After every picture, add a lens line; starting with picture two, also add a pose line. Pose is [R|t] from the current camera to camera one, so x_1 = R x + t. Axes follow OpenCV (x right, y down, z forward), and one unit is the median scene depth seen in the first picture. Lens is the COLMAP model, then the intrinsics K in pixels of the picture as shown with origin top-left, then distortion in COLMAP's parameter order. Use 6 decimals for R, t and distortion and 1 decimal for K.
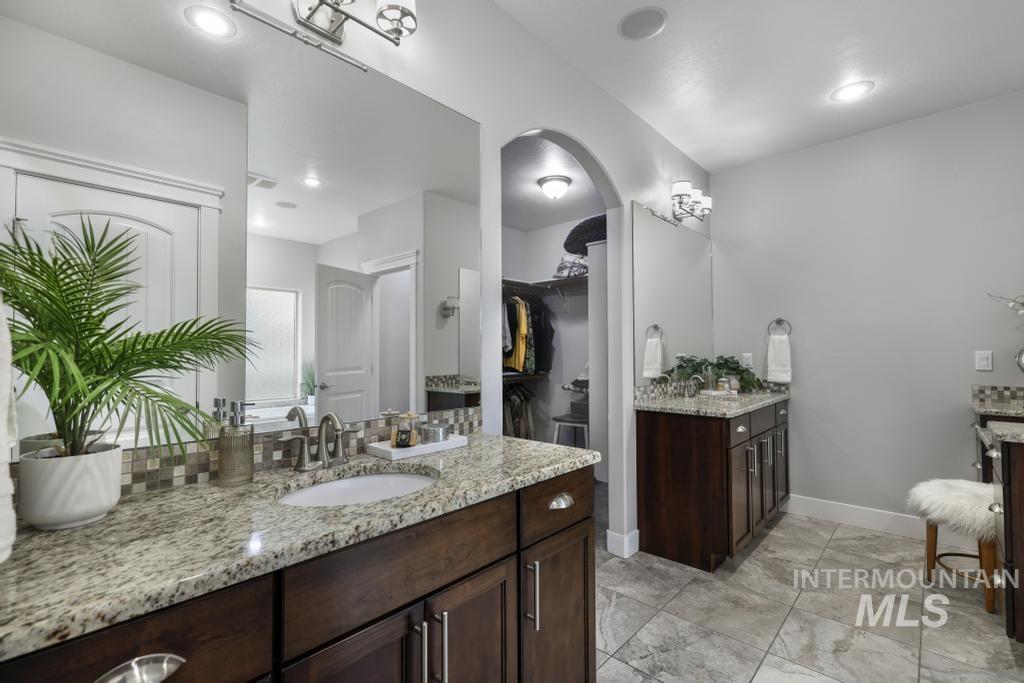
lens RADIAL K [[455.0, 0, 512.0], [0, 455.0, 341.5], [0, 0, 1]] dist [0.001859, 0.000306]
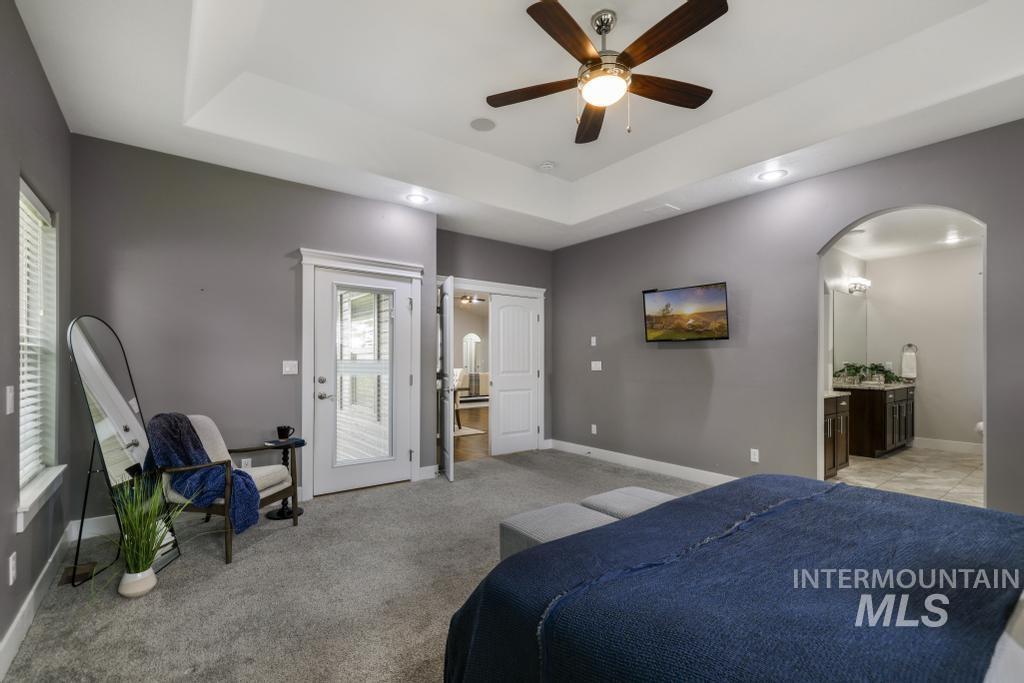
lens RADIAL K [[453.1, 0, 506.3], [0, 453.1, 356.0], [0, 0, 1]] dist [0.001451, -0.000313]
pose [[0.983989, 0.008421, -0.178030, -0.799249], [-0.005364, 0.999830, 0.017644, -0.026864], [0.178148, -0.016407, 0.983867, -1.267837]]
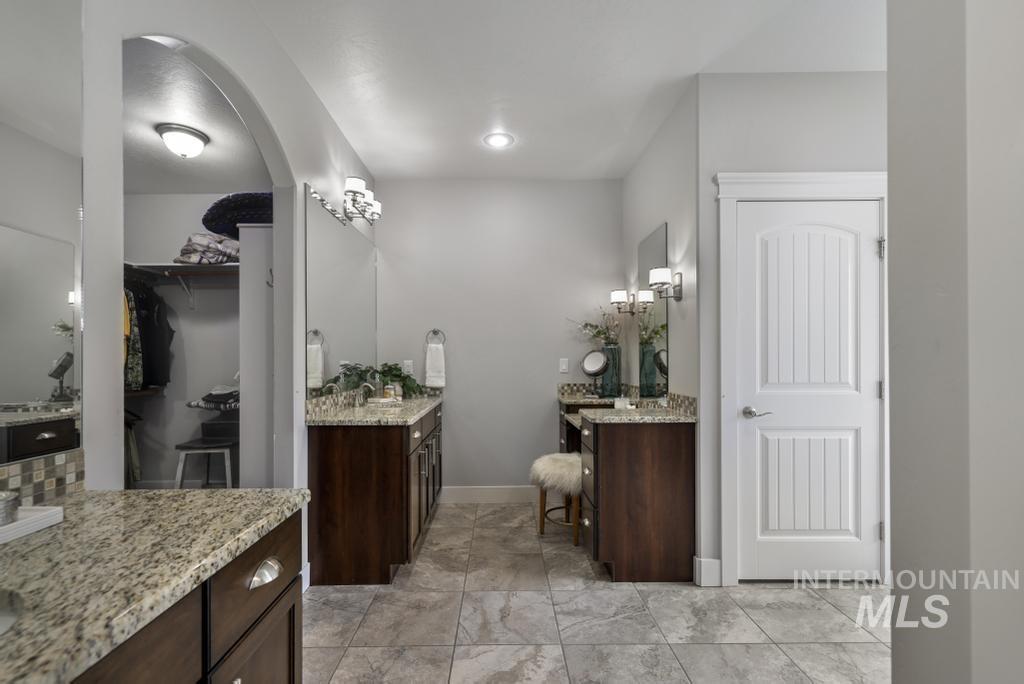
lens RADIAL K [[453.1, 0, 506.3], [0, 453.1, 356.5], [0, 0, 1]] dist [0.001451, -0.000313]
pose [[0.726626, 0.004655, 0.687017, -0.043147], [-0.015647, 0.999830, 0.009775, 0.003019], [-0.686854, -0.017853, 0.726576, 0.101995]]
